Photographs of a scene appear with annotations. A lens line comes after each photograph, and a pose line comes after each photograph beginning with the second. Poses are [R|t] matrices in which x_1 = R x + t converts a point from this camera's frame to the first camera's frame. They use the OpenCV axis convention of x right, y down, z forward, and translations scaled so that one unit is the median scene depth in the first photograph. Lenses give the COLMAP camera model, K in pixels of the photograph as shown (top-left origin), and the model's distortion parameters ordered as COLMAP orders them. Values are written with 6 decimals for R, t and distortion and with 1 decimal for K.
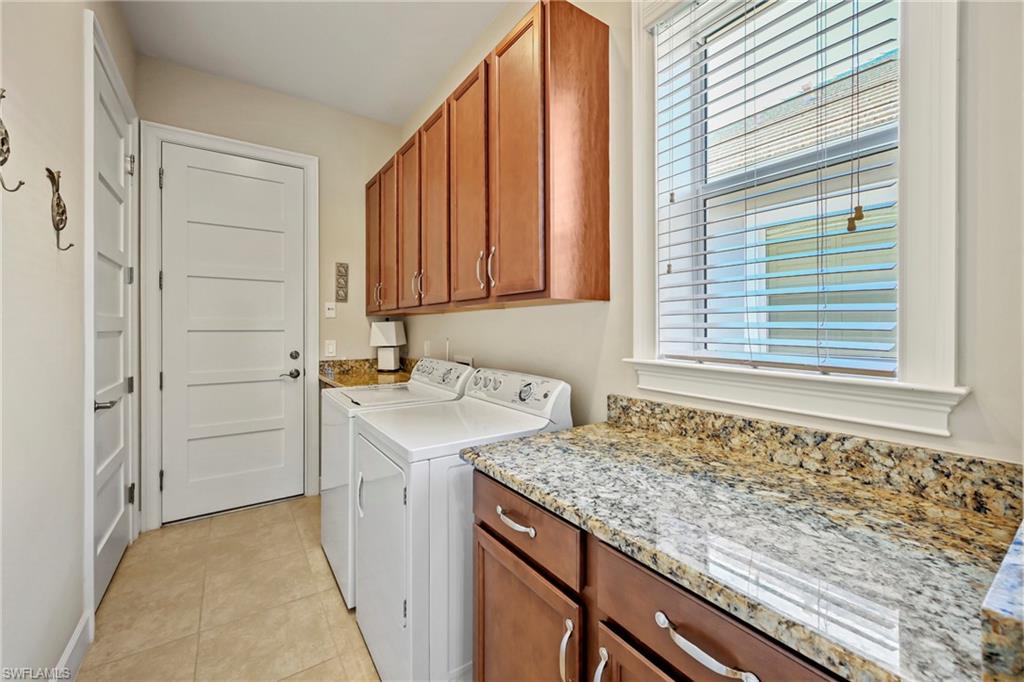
lens RADIAL K [[416.2, 0, 512.2], [0, 416.2, 335.5], [0, 0, 1]] dist [0.001052, 0.000597]
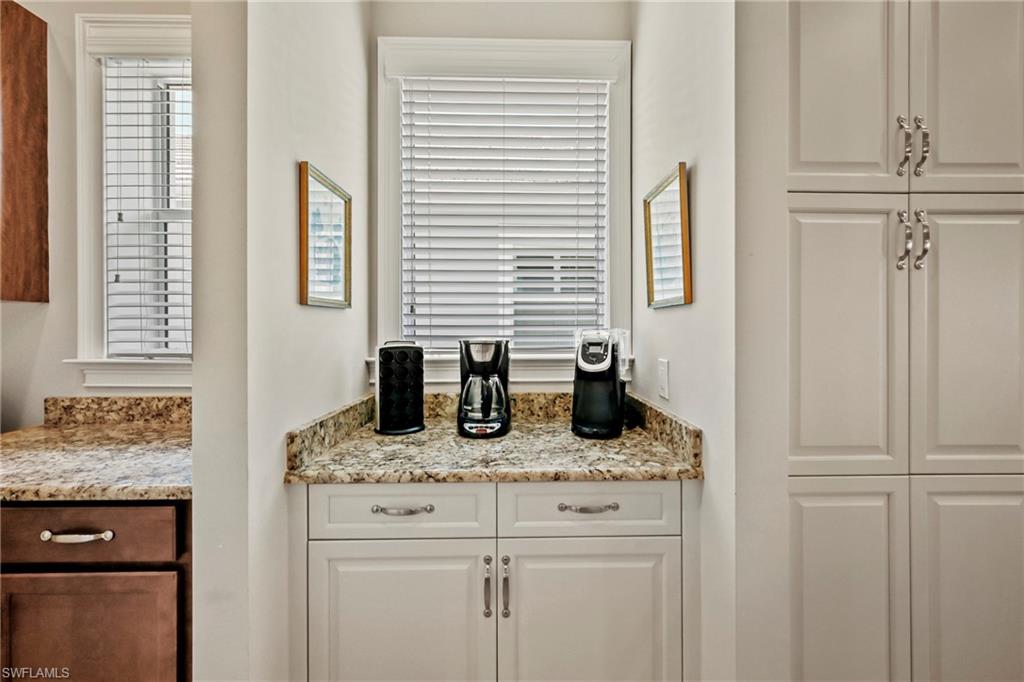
lens RADIAL K [[416.2, 0, 515.6], [0, 416.2, 327.1], [0, 0, 1]] dist [0.001052, 0.000597]
pose [[0.552030, 0.000366, 0.833824, 0.024961], [0.016446, 0.999801, -0.011328, 0.004803], [-0.833662, 0.019967, 0.551914, -0.541083]]
